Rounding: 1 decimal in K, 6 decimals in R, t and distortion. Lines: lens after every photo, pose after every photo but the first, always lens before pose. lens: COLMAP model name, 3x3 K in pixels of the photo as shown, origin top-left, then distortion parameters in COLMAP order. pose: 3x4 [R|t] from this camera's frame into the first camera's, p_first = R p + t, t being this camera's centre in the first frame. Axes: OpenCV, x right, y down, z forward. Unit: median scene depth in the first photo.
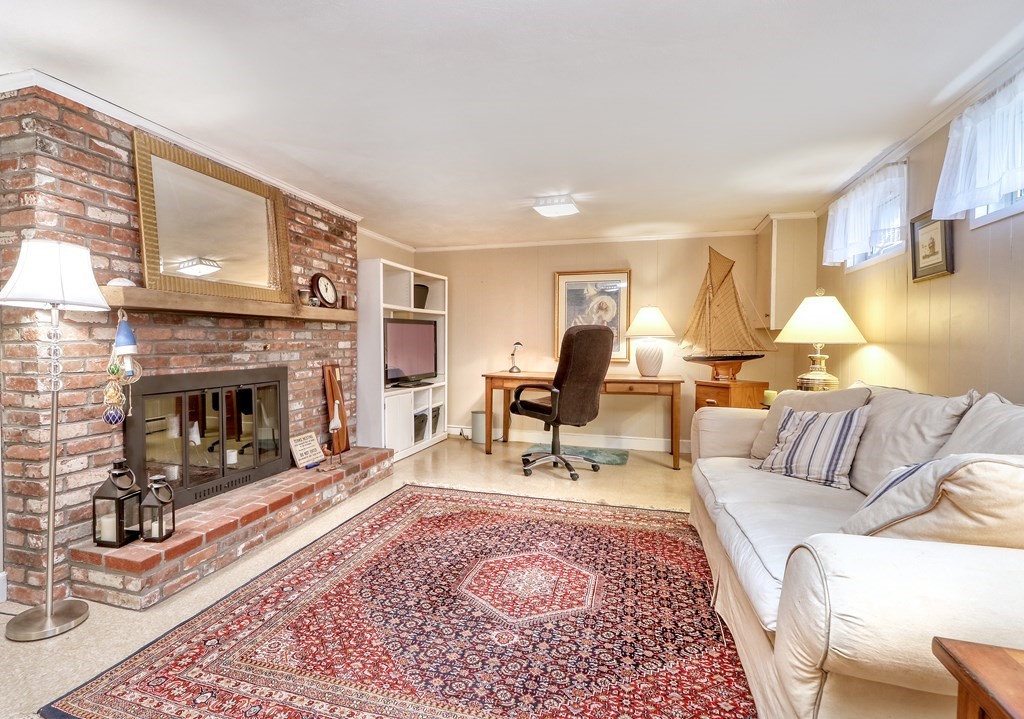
lens RADIAL K [[524.4, 0, 511.3], [0, 524.4, 355.7], [0, 0, 1]] dist [0.001781, -0.000214]
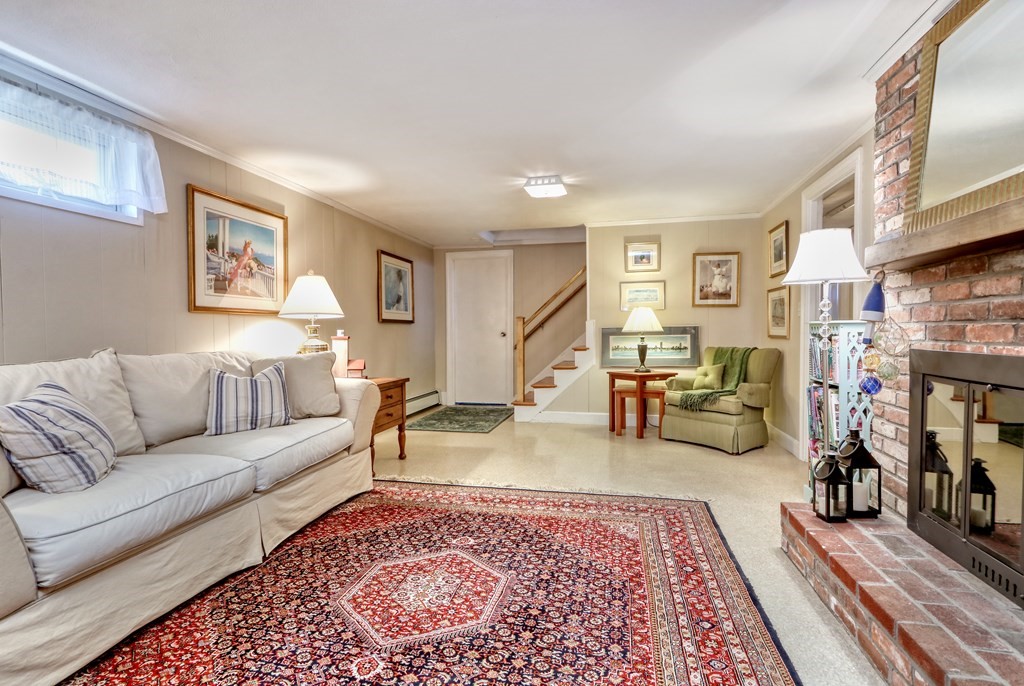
lens RADIAL K [[467.8, 0, 514.1], [0, 467.8, 338.7], [0, 0, 1]] dist [0.002897, -0.001565]
pose [[-0.999370, 0.002974, -0.035363, -0.079913], [0.001326, 0.998916, 0.046537, -0.009312], [0.035463, 0.046461, -0.998290, 1.724598]]
